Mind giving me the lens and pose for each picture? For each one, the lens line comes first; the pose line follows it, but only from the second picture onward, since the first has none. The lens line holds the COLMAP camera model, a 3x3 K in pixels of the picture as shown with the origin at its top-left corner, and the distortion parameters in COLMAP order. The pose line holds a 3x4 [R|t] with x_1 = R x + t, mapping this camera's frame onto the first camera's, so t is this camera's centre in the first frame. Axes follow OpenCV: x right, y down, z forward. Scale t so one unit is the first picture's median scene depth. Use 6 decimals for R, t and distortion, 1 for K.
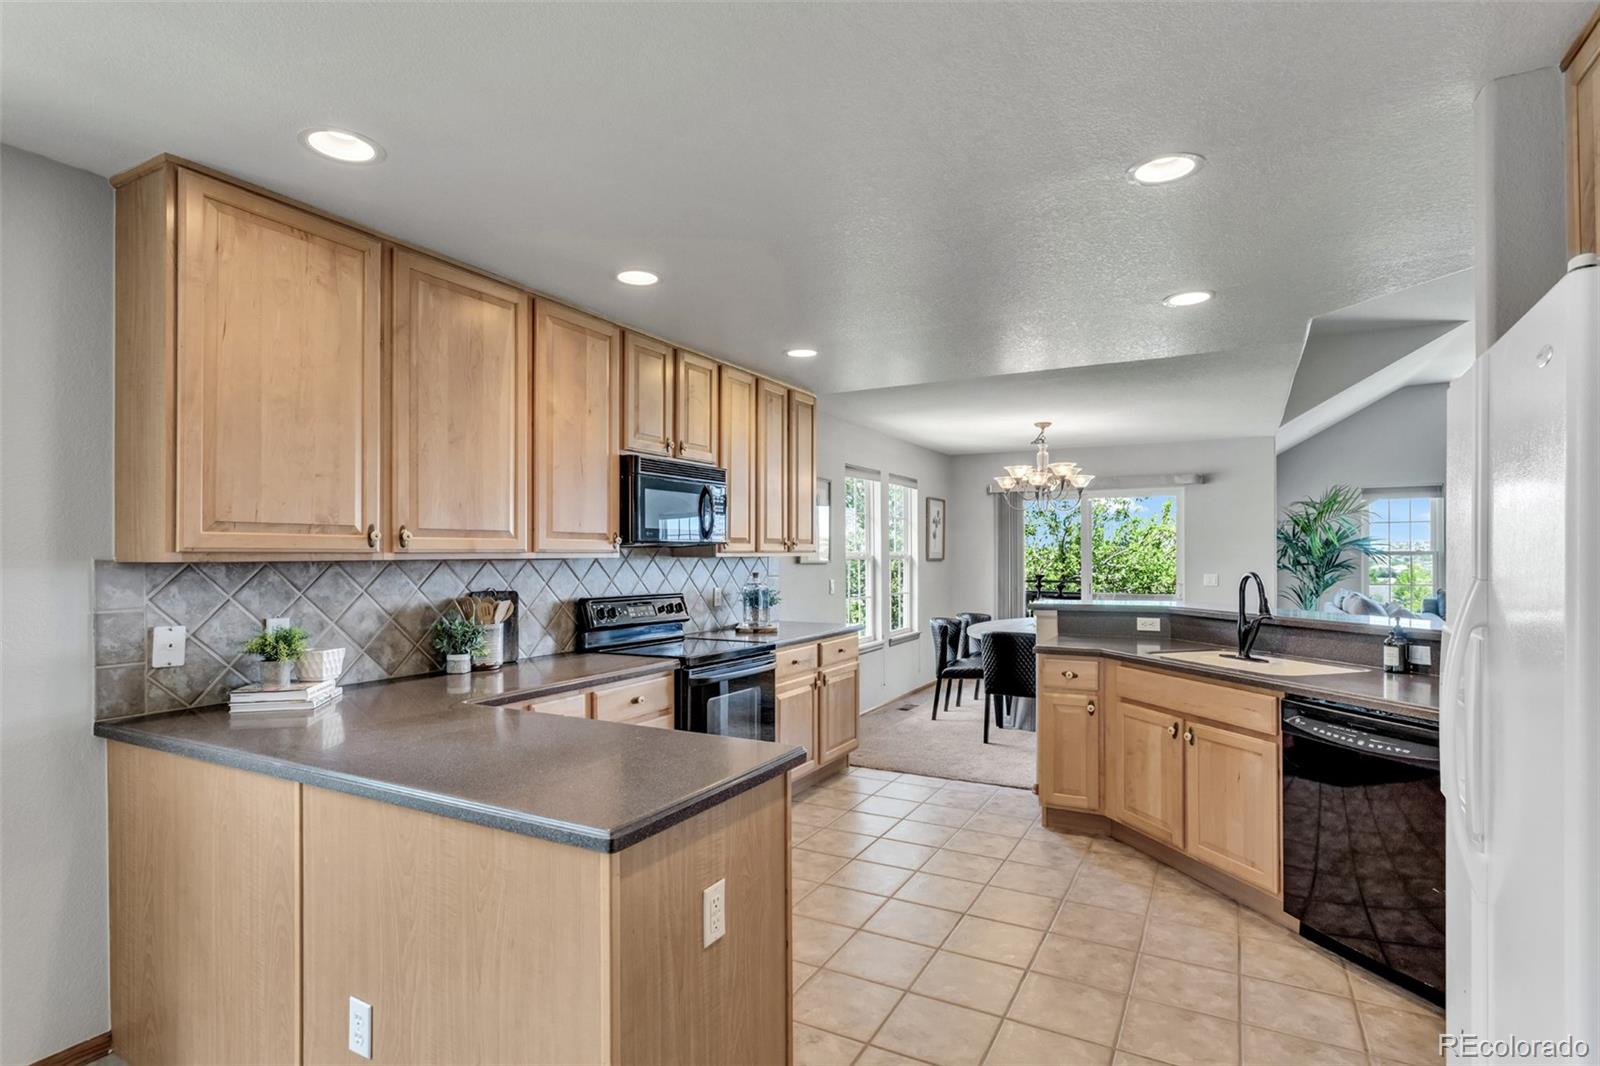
lens RADIAL K [[772.9, 0, 800.7], [0, 772.9, 551.0], [0, 0, 1]] dist [0.000570, 0.000172]
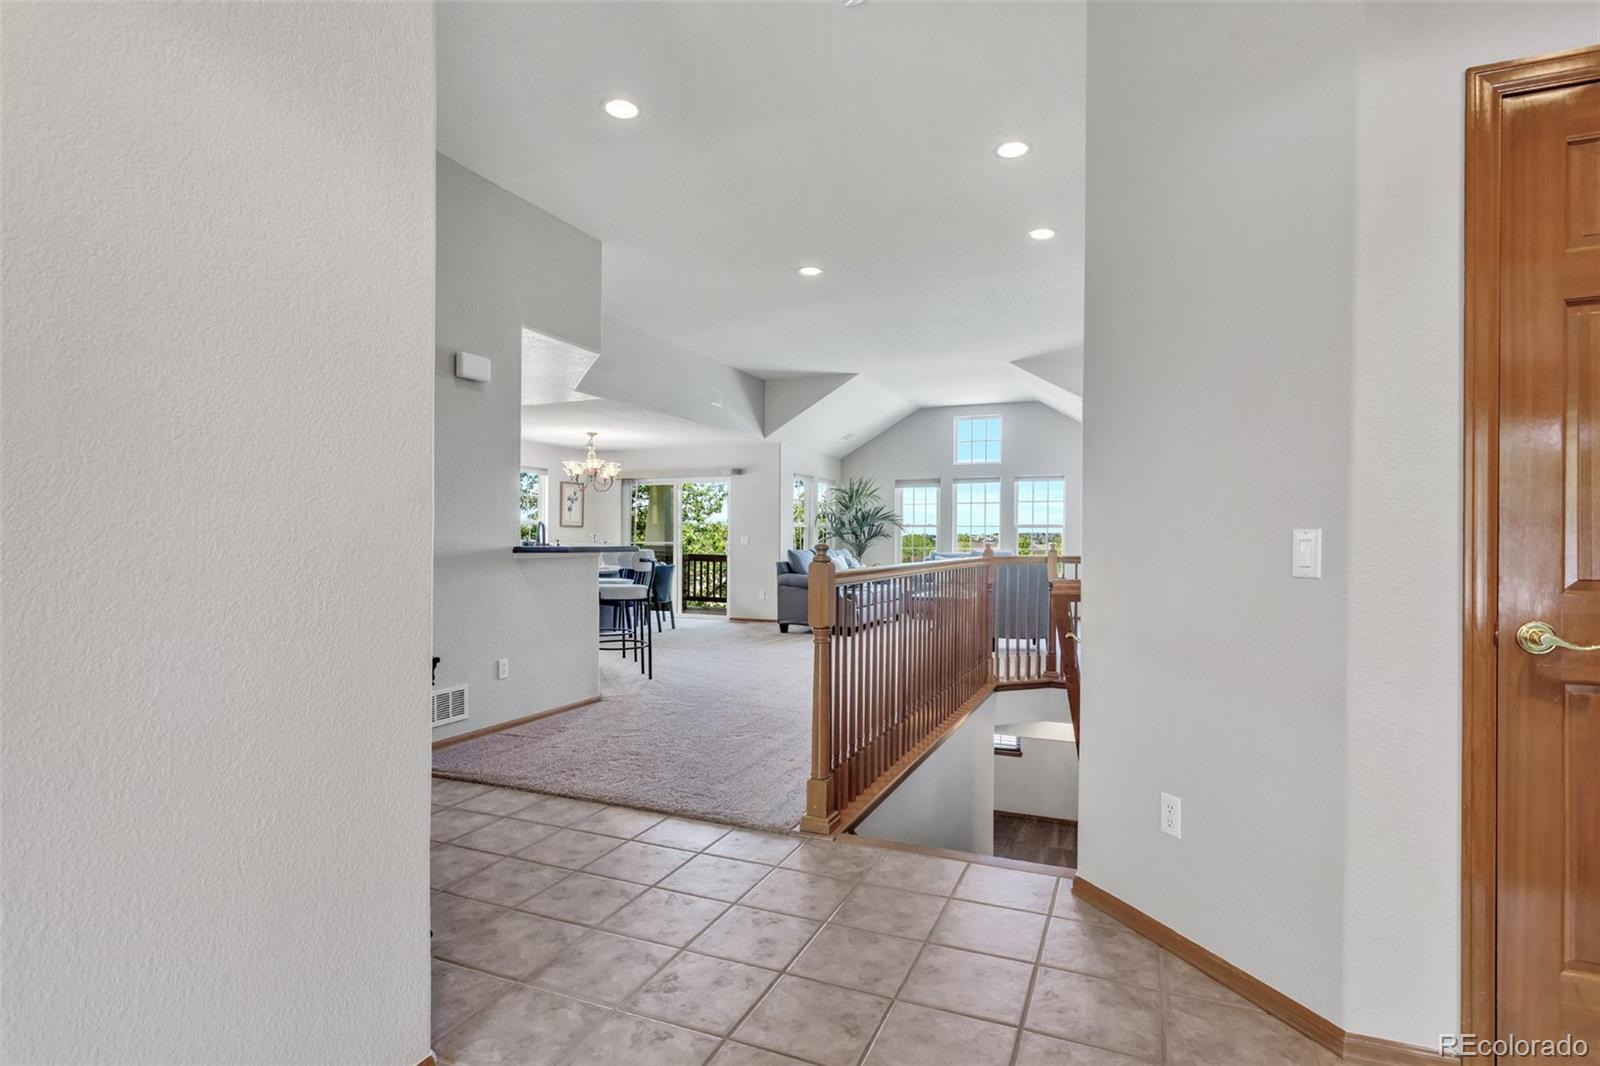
lens RADIAL K [[792.9, 0, 800.0], [0, 792.9, 533.0], [0, 0, 1]] dist [0.001754, 0.000269]
pose [[0.995810, 0.007610, 0.091128, 0.481863], [-0.006975, 0.999949, -0.007285, 0.031760], [-0.091179, 0.006619, 0.995813, -0.482648]]
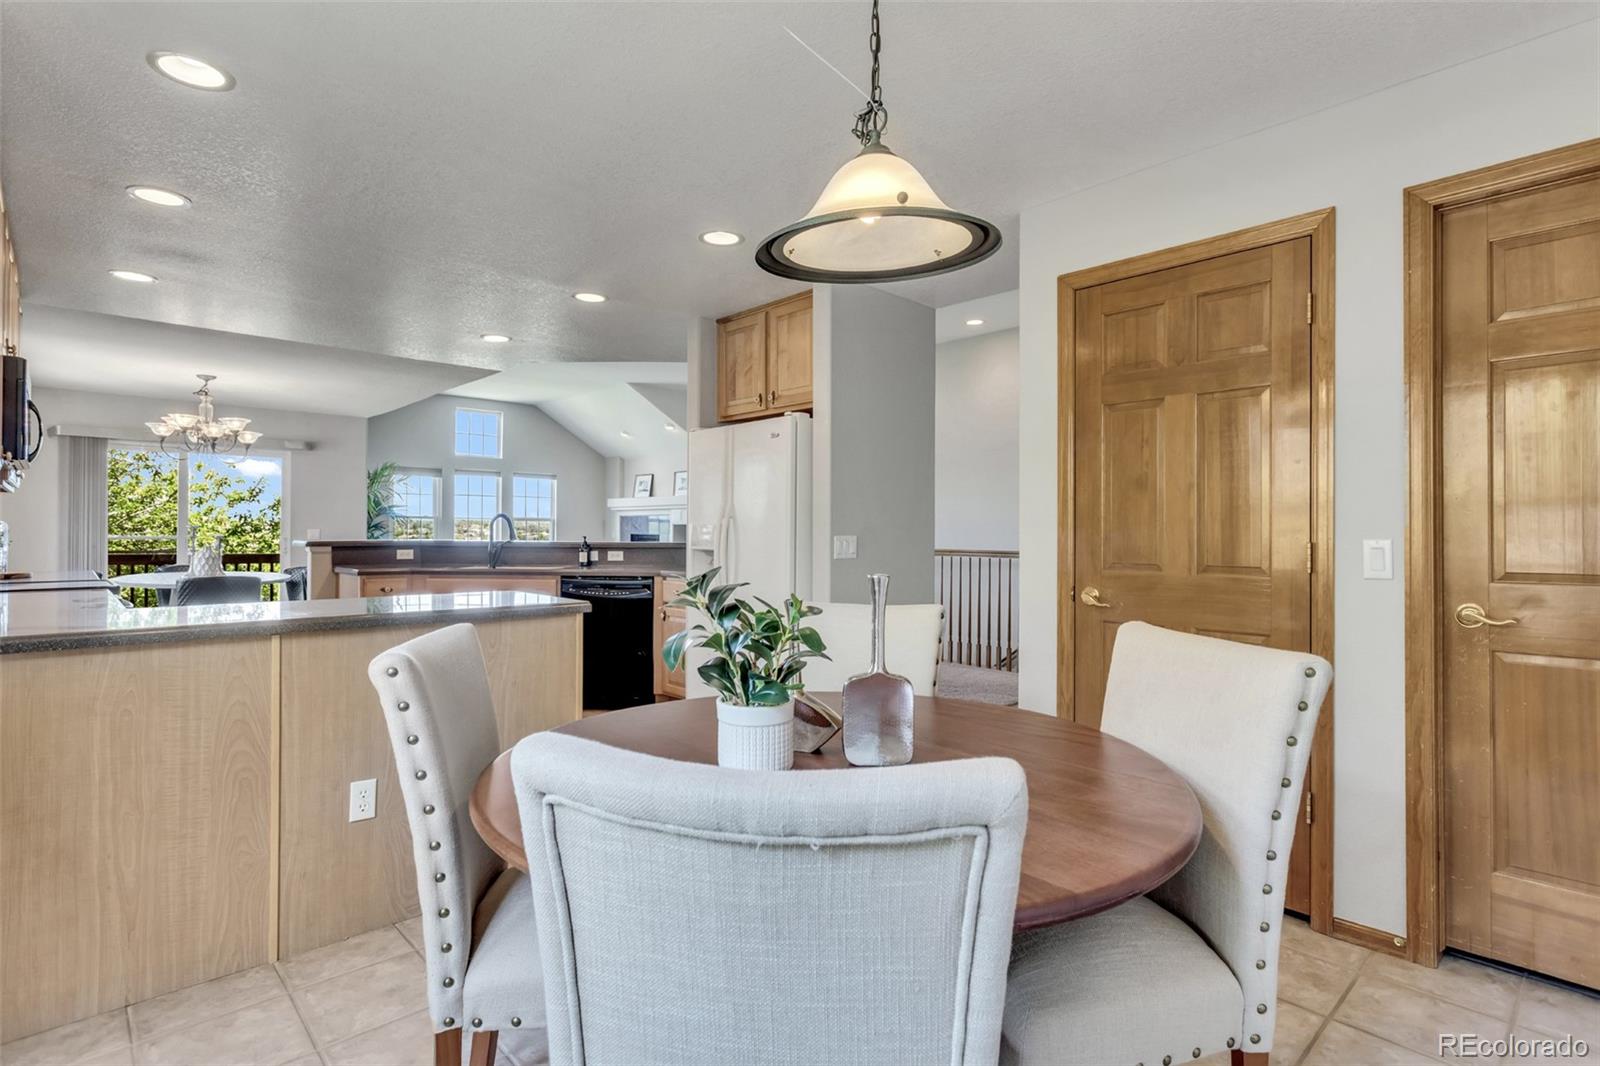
lens RADIAL K [[785.7, 0, 742.8], [0, 785.7, 525.8], [0, 0, 1]] dist [-0.000960, -0.000106]
pose [[0.369176, 0.011180, 0.929292, -0.308522], [-0.010102, 0.999917, -0.008016, 0.026163], [-0.929305, -0.006428, 0.369258, -0.022442]]
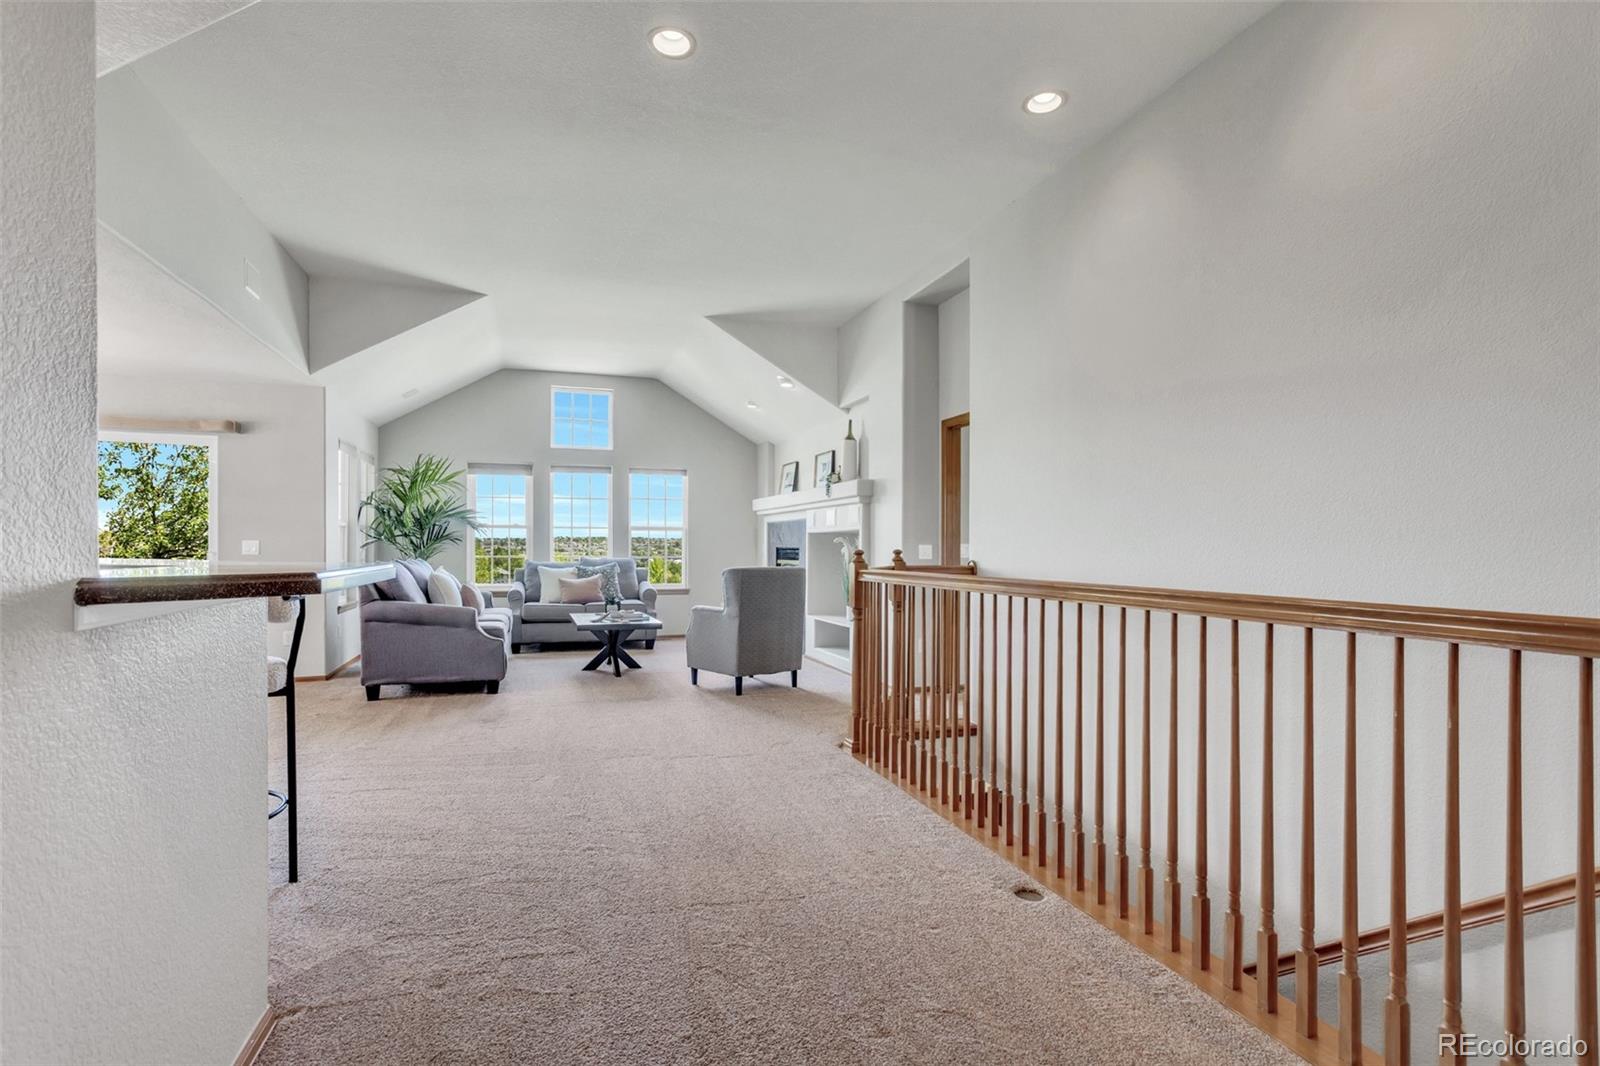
lens RADIAL K [[790.9, 0, 793.5], [0, 790.9, 551.7], [0, 0, 1]] dist [-0.003576, -0.001160]
pose [[0.684644, -0.000565, 0.728878, 0.297052], [-0.005529, 0.999967, 0.005970, 0.032715], [-0.728857, -0.008117, 0.684618, -0.034226]]
